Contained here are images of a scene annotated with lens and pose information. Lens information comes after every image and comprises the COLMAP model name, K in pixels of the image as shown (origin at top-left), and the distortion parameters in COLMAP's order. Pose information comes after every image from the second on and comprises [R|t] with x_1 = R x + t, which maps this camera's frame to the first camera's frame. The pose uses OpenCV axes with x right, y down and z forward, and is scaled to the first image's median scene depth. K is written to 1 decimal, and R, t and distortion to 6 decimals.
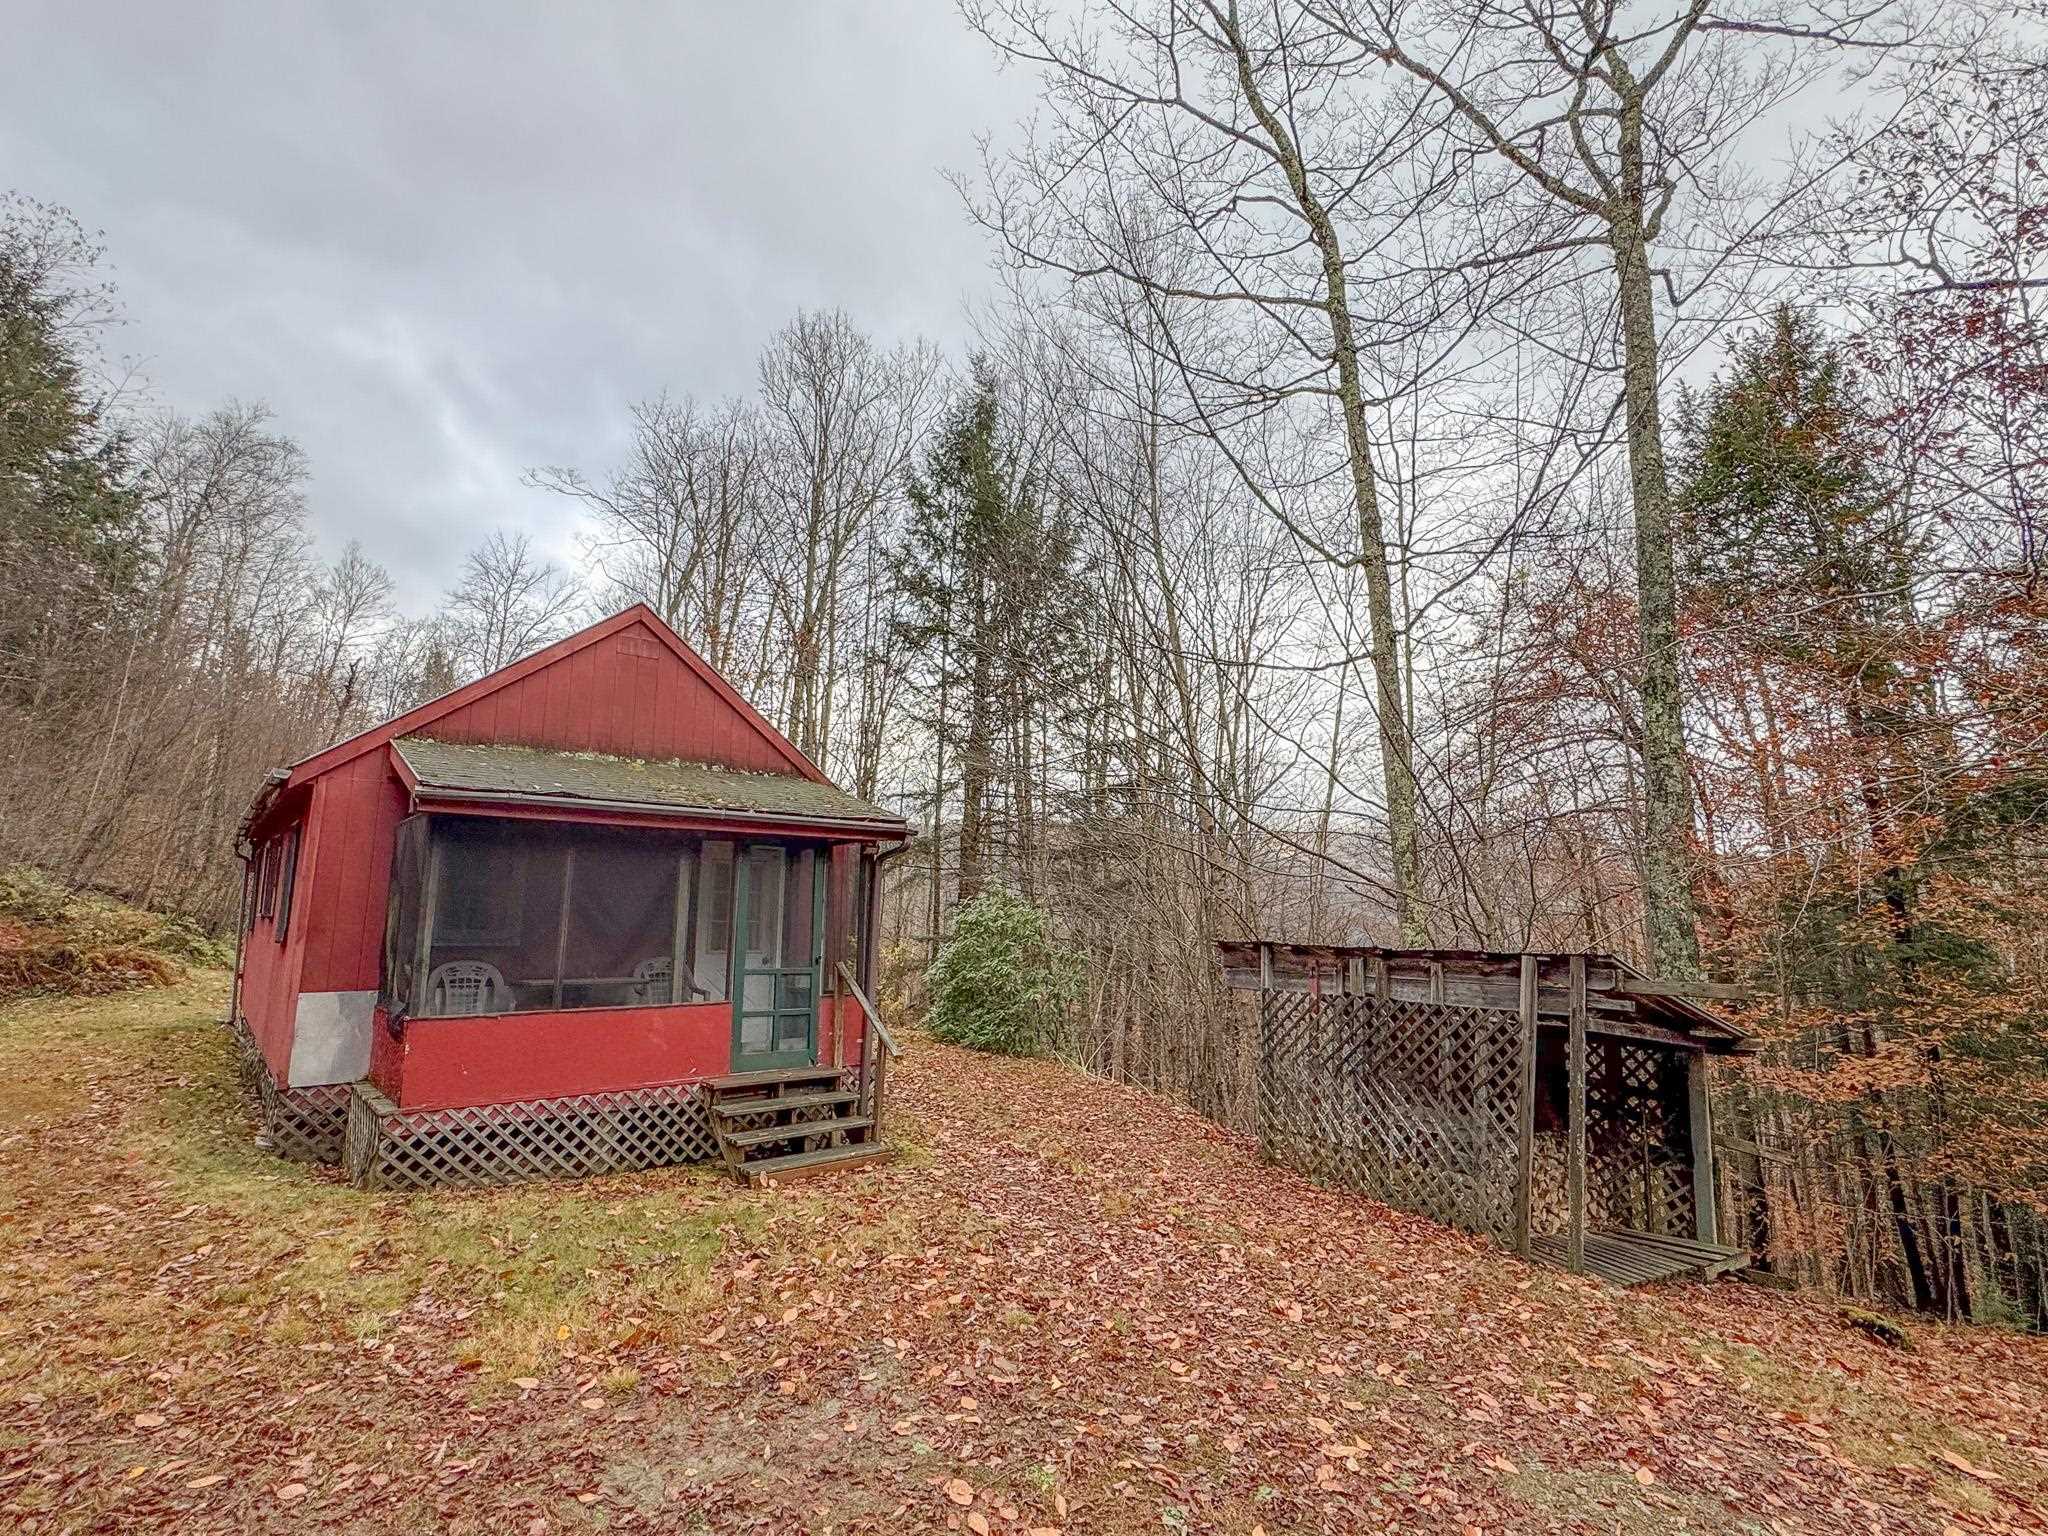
lens RADIAL K [[971.2, 0, 1024.1], [0, 971.2, 772.1], [0, 0, 1]] dist [0.001223, 0.000170]
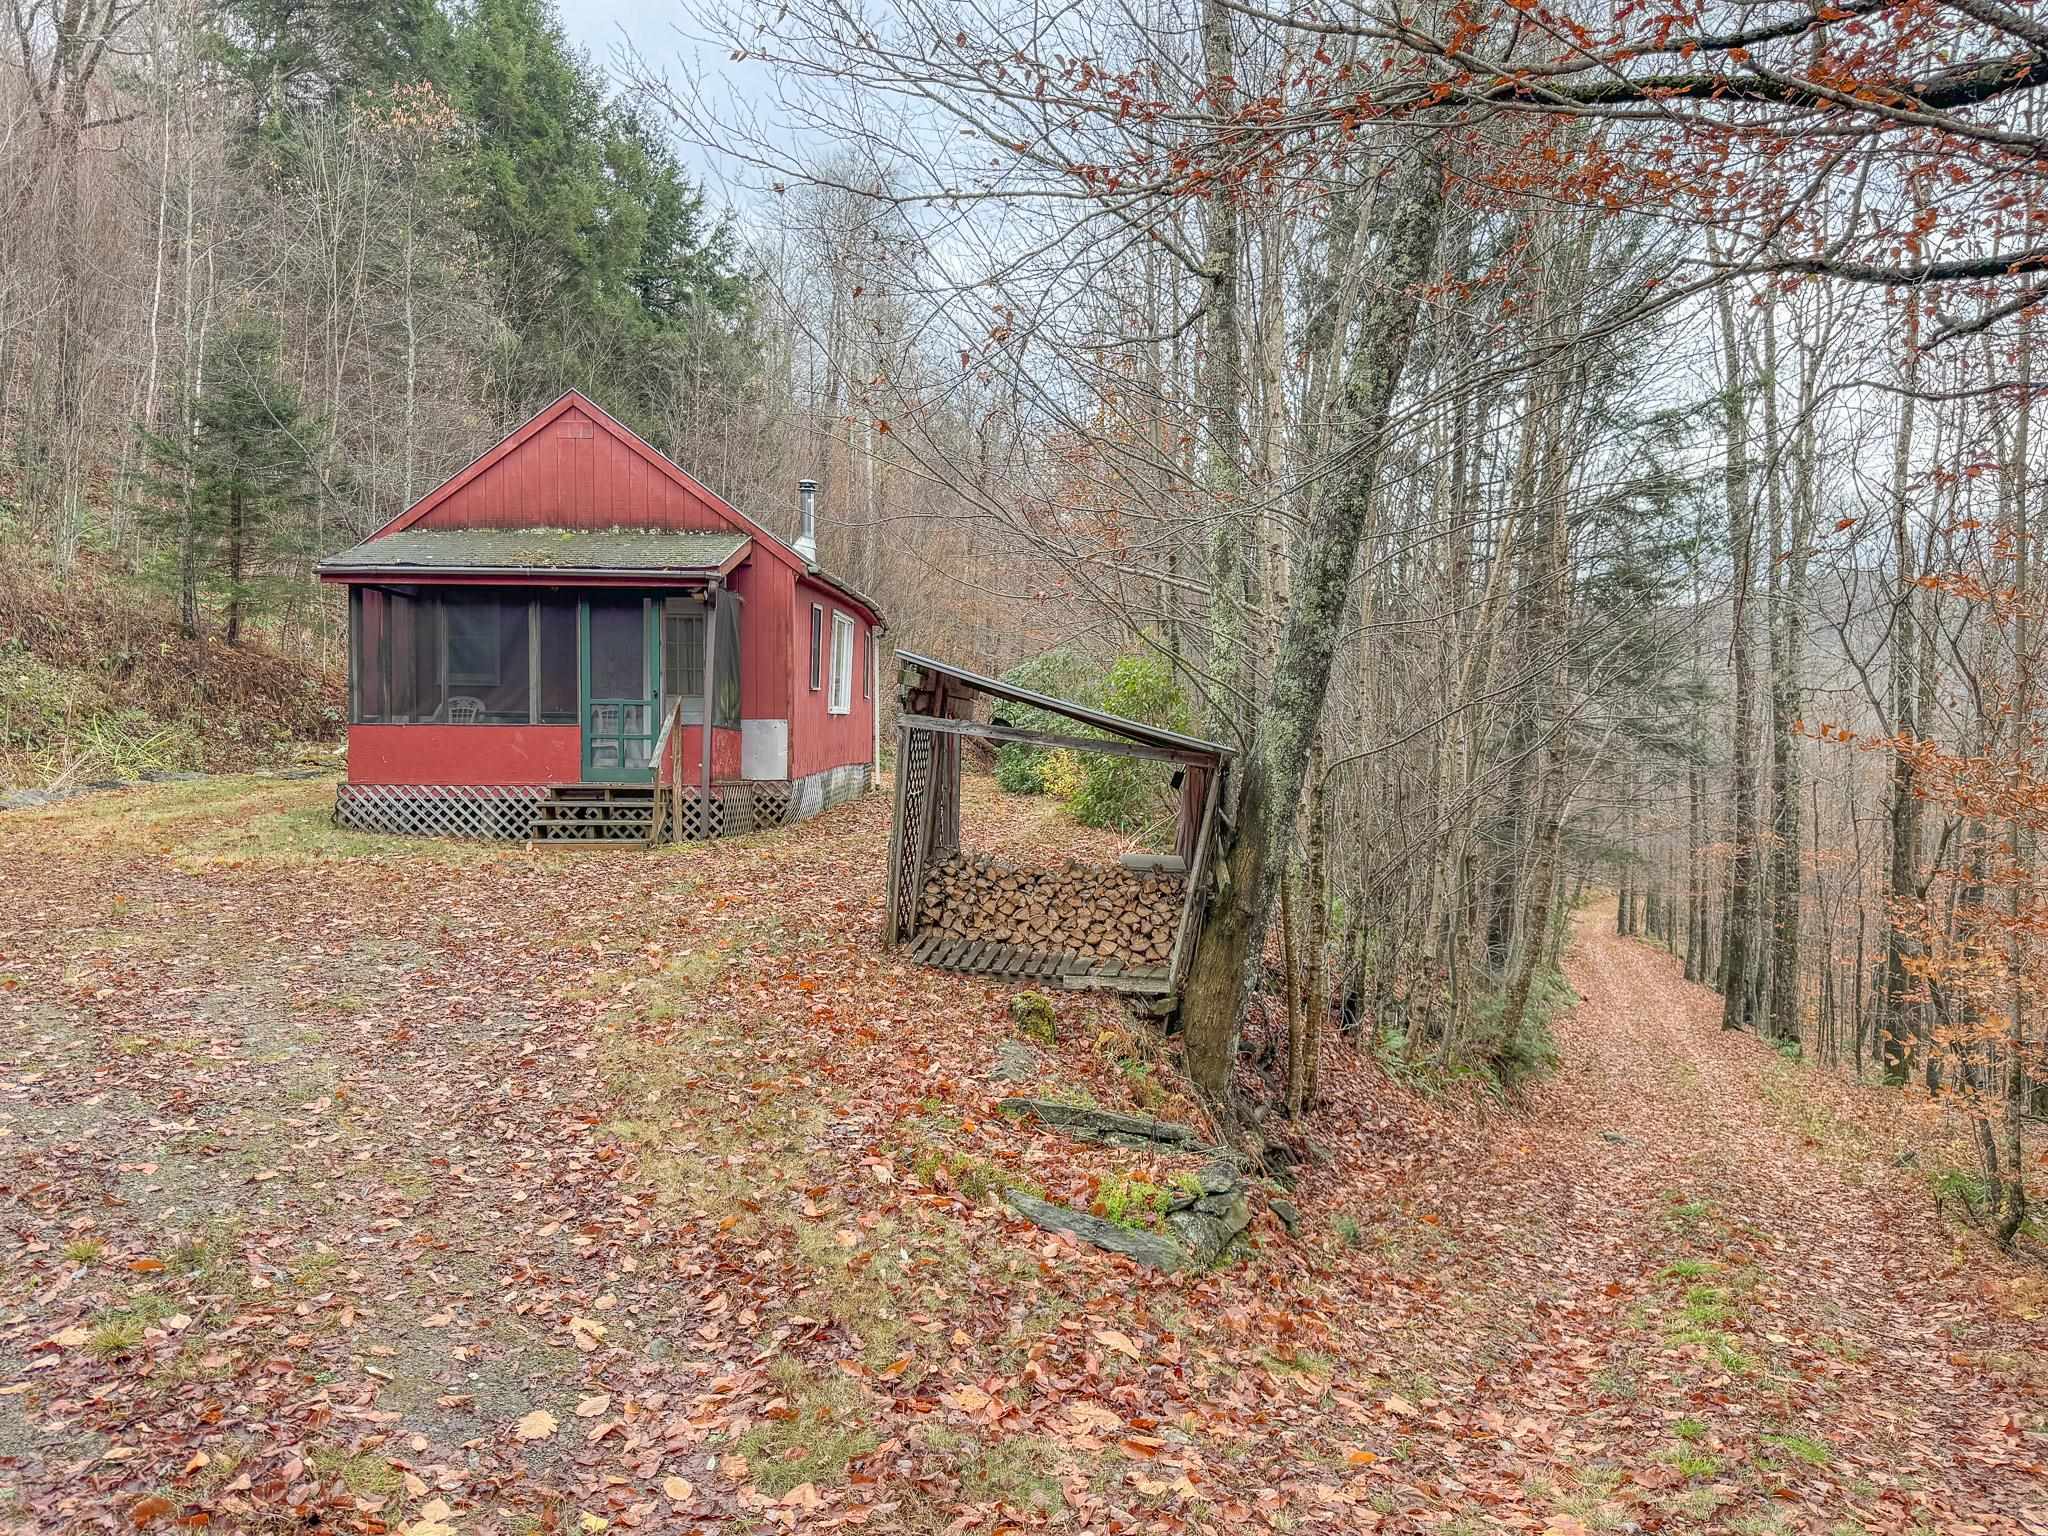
lens RADIAL K [[1486.3, 0, 1025.0], [0, 1486.3, 765.4], [0, 0, 1]] dist [-0.000369, -0.000190]
pose [[0.788756, 0.013386, -0.614560, 1.154857], [0.085649, 0.987618, 0.131437, 0.079271], [0.608710, -0.156308, 0.777843, -0.108103]]
